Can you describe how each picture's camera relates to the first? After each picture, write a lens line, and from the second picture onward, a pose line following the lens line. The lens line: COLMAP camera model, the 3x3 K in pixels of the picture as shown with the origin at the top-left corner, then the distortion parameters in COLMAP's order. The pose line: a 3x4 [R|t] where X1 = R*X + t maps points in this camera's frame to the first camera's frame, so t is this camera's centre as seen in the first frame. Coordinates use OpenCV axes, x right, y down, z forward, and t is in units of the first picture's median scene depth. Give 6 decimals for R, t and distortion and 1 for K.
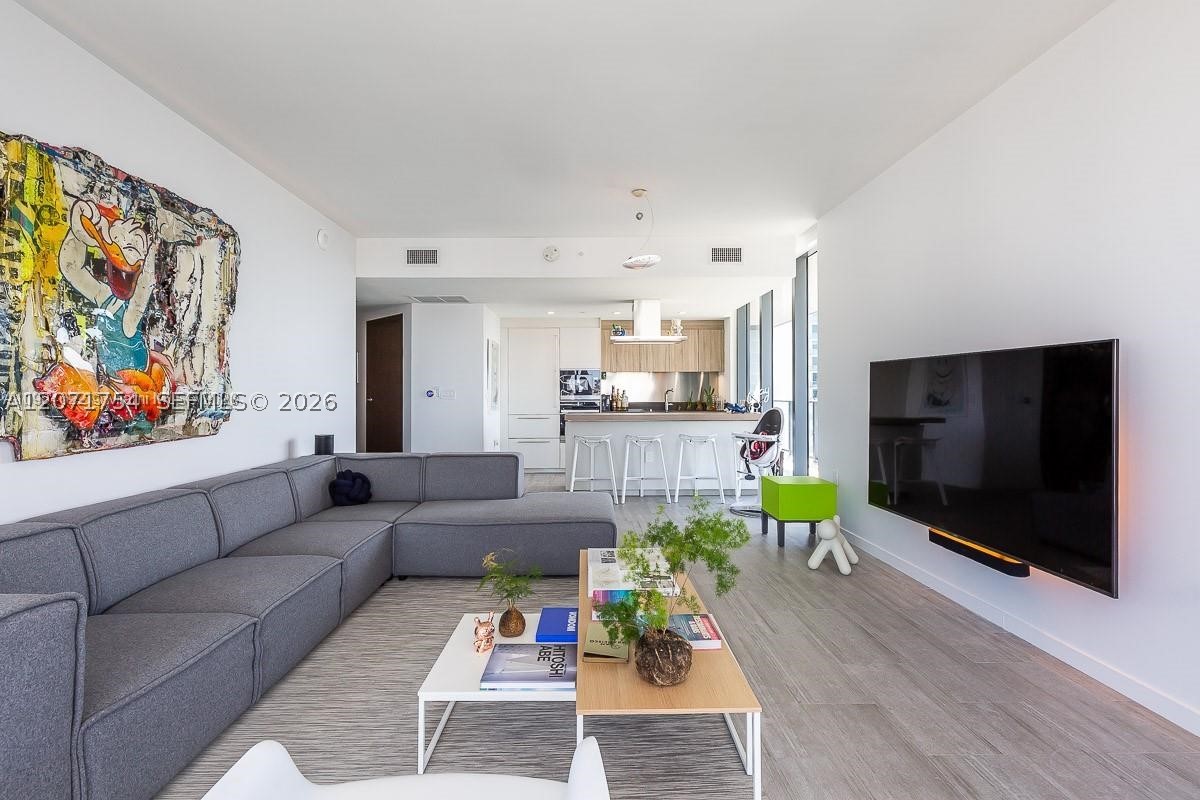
lens RADIAL K [[548.7, 0, 583.9], [0, 548.7, 389.0], [0, 0, 1]] dist [0.008766, -0.001560]
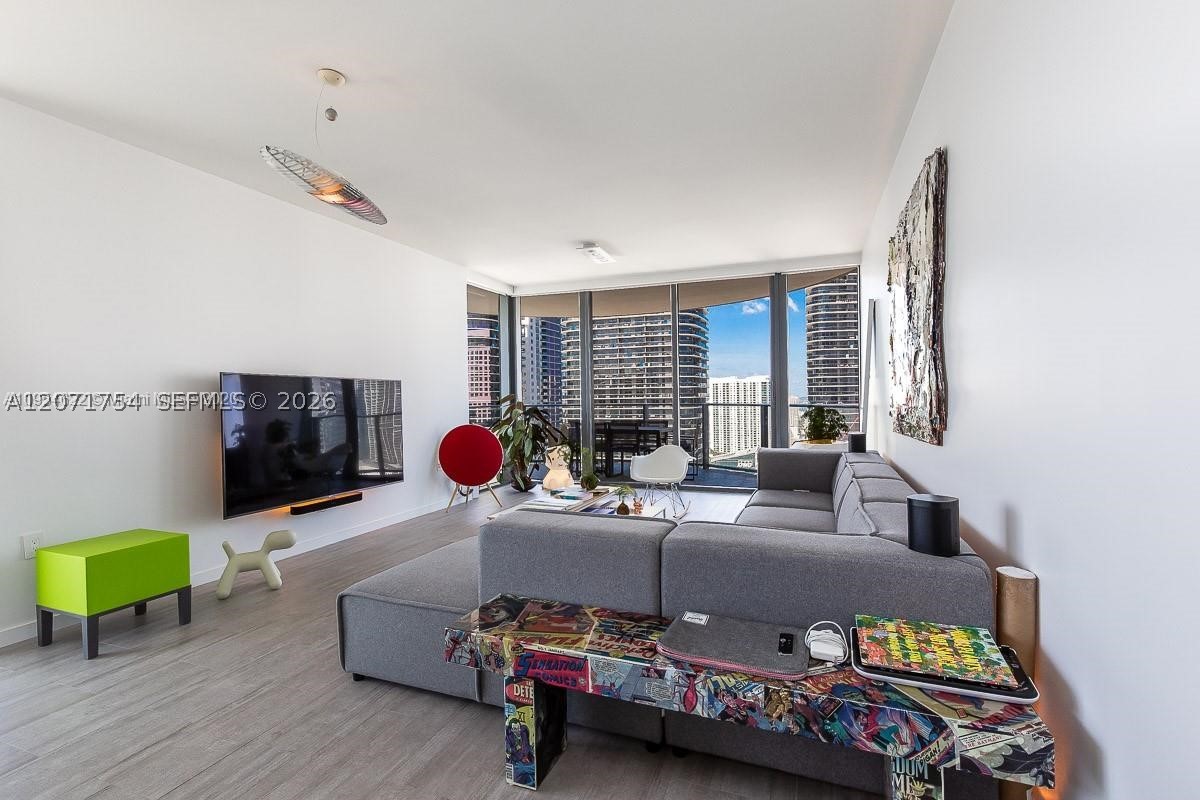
lens RADIAL K [[548.7, 0, 606.6], [0, 548.7, 398.5], [0, 0, 1]] dist [0.008766, -0.001560]
pose [[-0.934420, 0.016823, 0.355776, -0.420831], [0.016417, 0.999857, -0.004160, 0.009915], [-0.355795, 0.001954, -0.934562, 1.494904]]
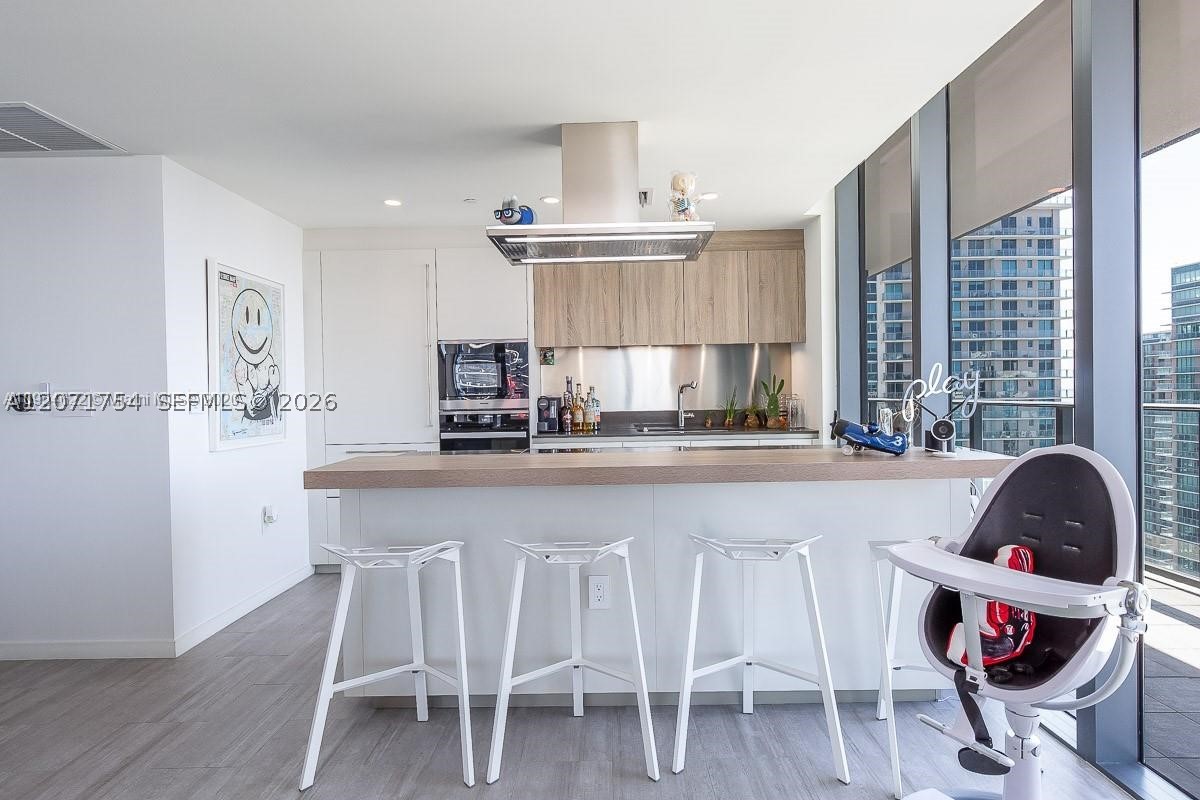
lens RADIAL K [[663.8, 0, 605.0], [0, 663.8, 395.7], [0, 0, 1]] dist [0.001583, -0.000158]
pose [[0.999893, -0.013462, -0.005657, 0.187870], [0.013547, 0.999791, 0.015280, 0.003359], [0.005450, -0.015355, 0.999867, 0.914228]]
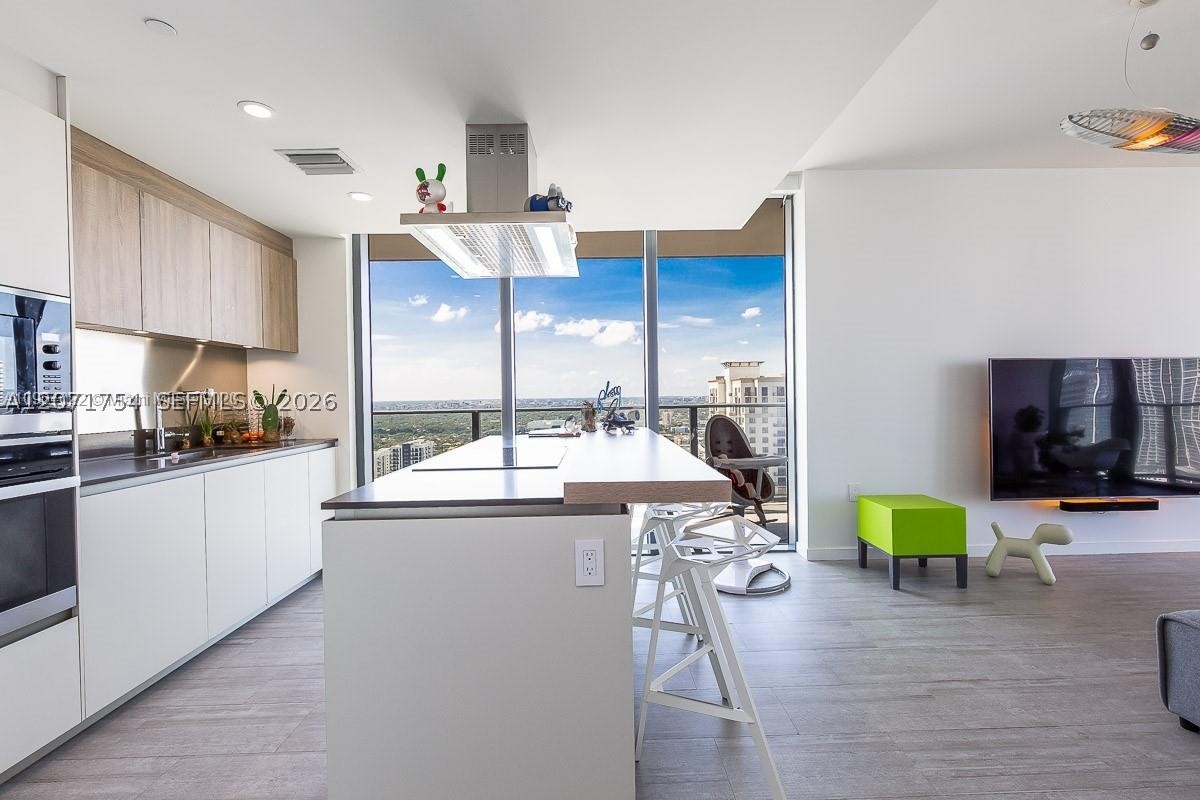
lens RADIAL K [[548.7, 0, 604.1], [0, 548.7, 397.4], [0, 0, 1]] dist [0.008766, -0.001560]
pose [[-0.031018, -0.003045, 0.999514, -0.421422], [0.007992, 0.999963, 0.003295, 0.011130], [-0.999487, 0.008091, -0.030992, 1.552655]]
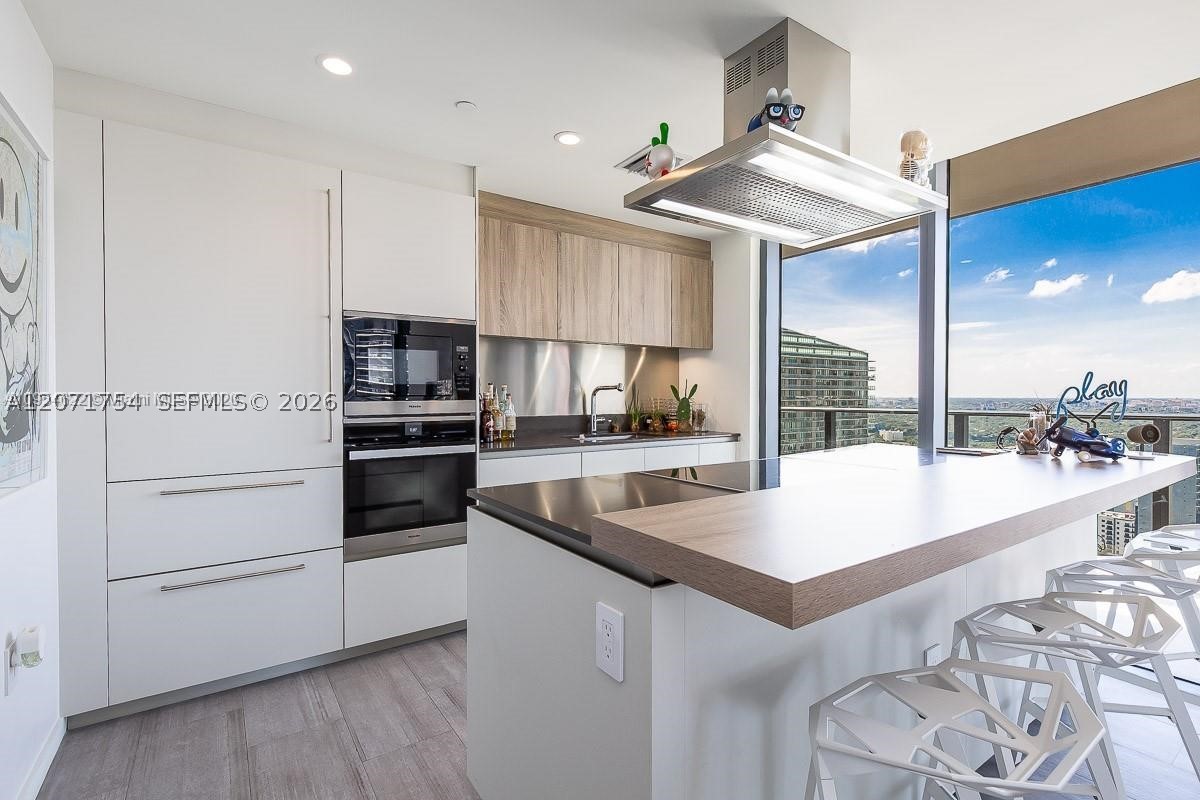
lens RADIAL K [[548.7, 0, 603.3], [0, 548.7, 399.8], [0, 0, 1]] dist [0.008766, -0.001560]
pose [[0.820655, -0.002869, 0.571417, -0.194094], [-0.007562, 0.999845, 0.015880, 0.010308], [-0.571375, -0.017353, 0.820506, 1.349197]]
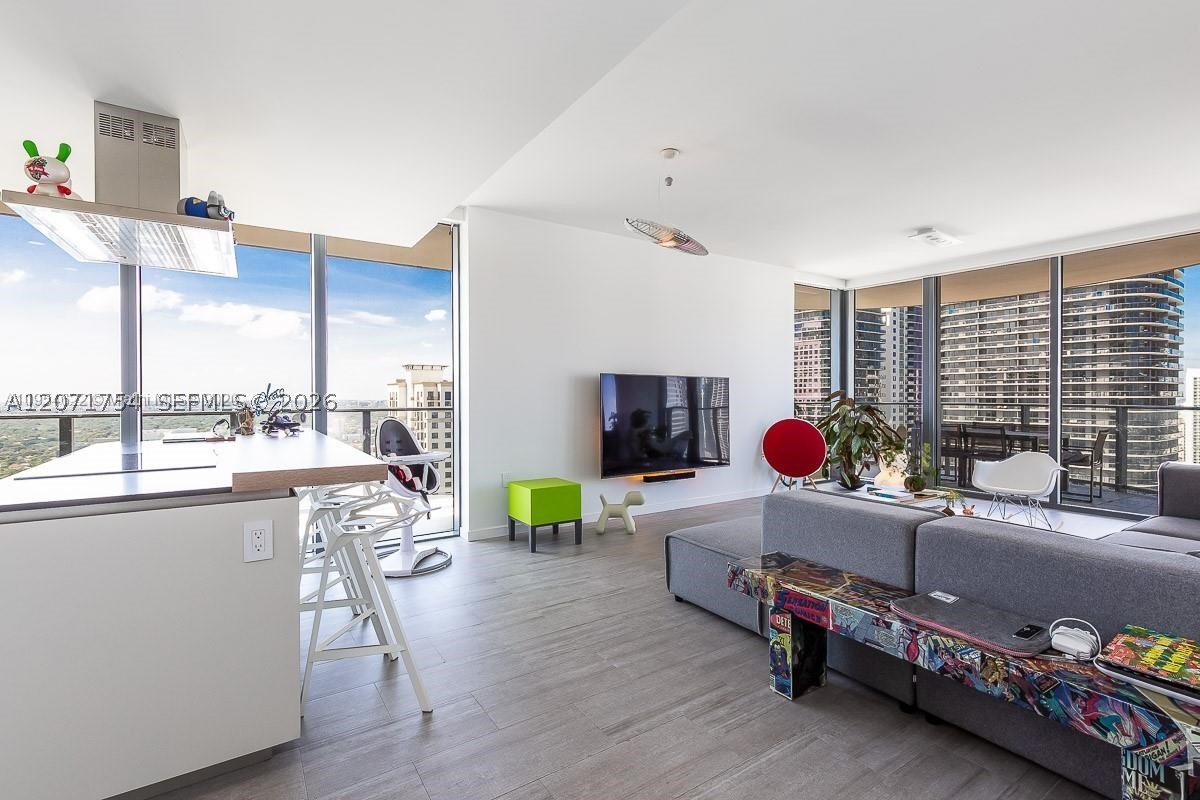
lens RADIAL K [[548.7, 0, 598.7], [0, 548.7, 401.0], [0, 0, 1]] dist [0.008766, -0.001560]
pose [[-0.551082, -0.004351, 0.834440, -0.541204], [-0.001746, 0.999990, 0.004061, 0.011209], [-0.834449, 0.000781, -0.551085, 1.565006]]
